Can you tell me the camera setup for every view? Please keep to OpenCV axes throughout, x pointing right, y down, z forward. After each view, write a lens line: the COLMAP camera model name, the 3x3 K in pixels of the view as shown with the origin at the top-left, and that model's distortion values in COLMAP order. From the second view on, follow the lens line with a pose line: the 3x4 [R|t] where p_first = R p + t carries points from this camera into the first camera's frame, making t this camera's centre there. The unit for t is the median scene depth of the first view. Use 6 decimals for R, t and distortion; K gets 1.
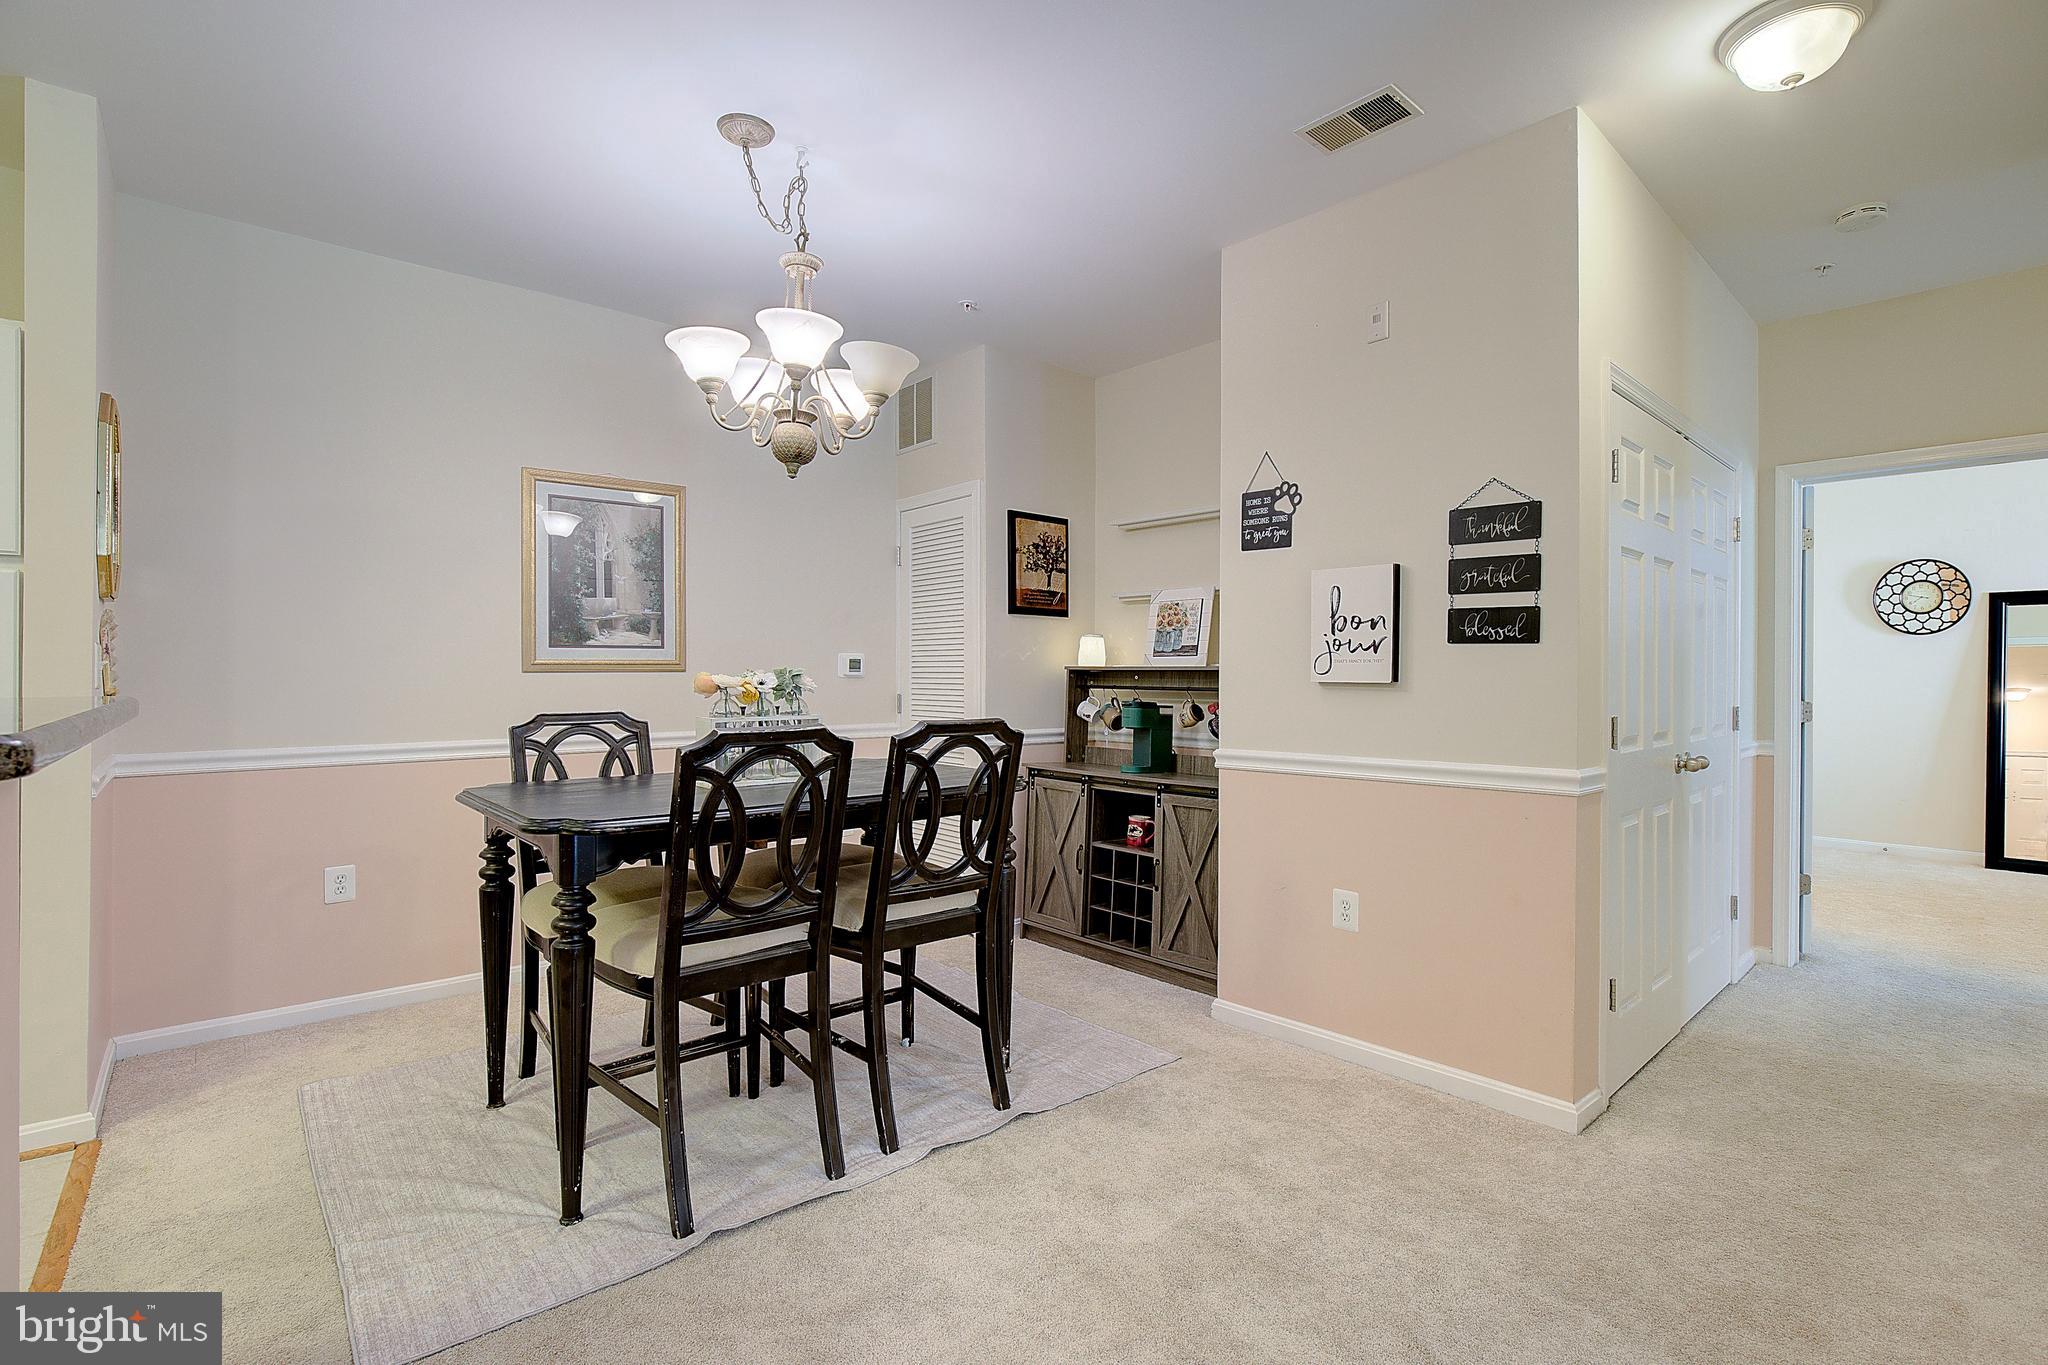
lens RADIAL K [[946.3, 0, 1043.3], [0, 946.3, 697.7], [0, 0, 1]] dist [-0.031891, 0.003745]
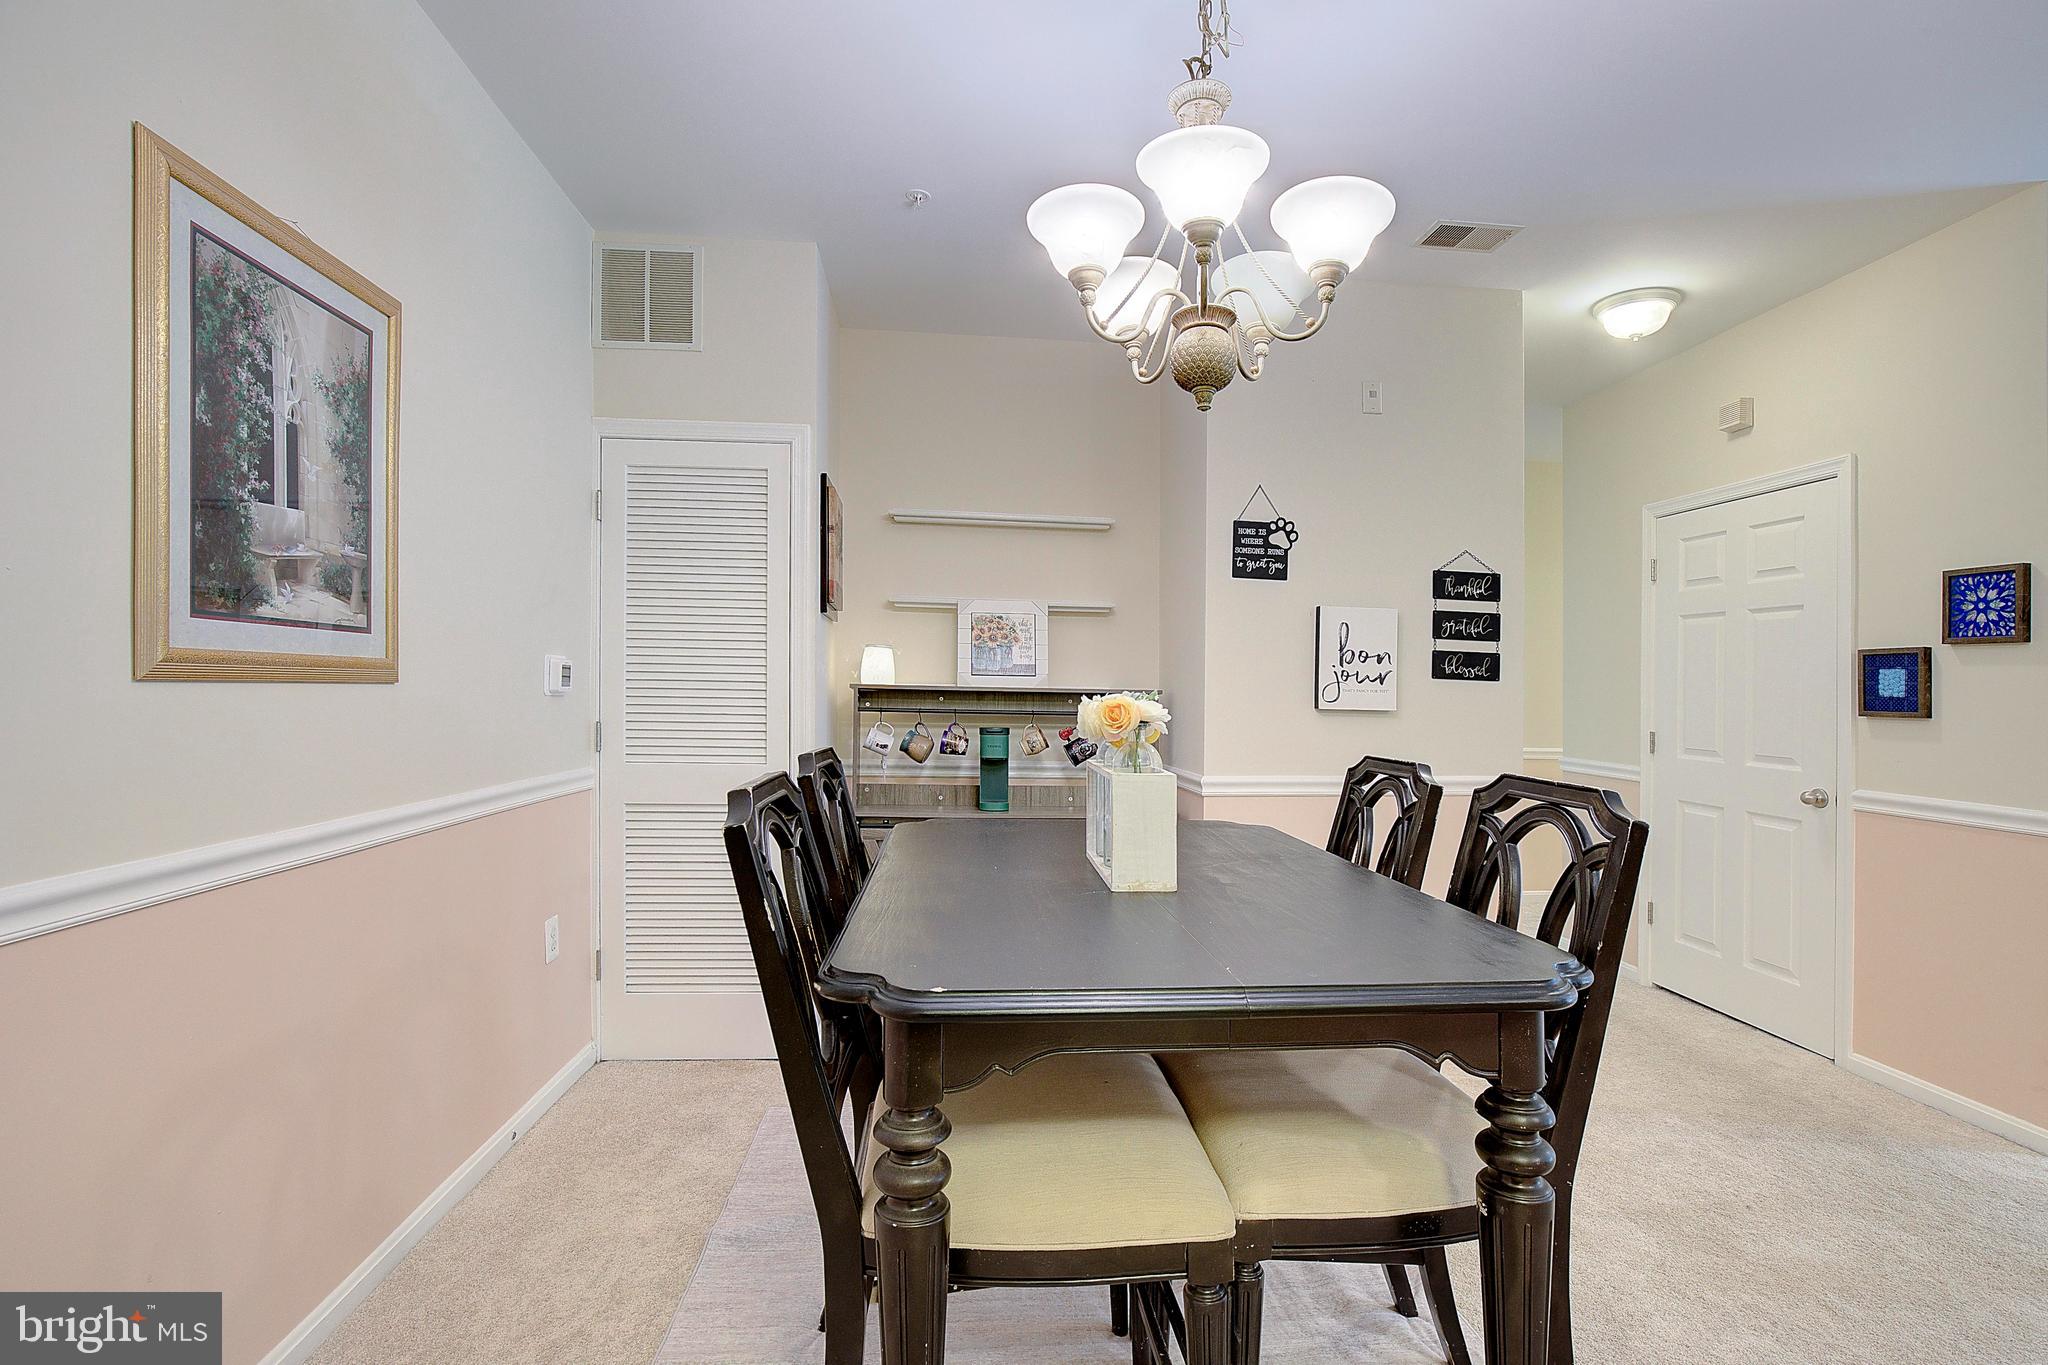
lens RADIAL K [[946.3, 0, 1051.4], [0, 946.3, 697.9], [0, 0, 1]] dist [-0.031891, 0.003745]
pose [[0.591184, 0.006423, 0.806511, -0.728513], [0.003846, 0.999934, -0.010782, -0.017985], [-0.806528, 0.009477, 0.591121, 0.578363]]
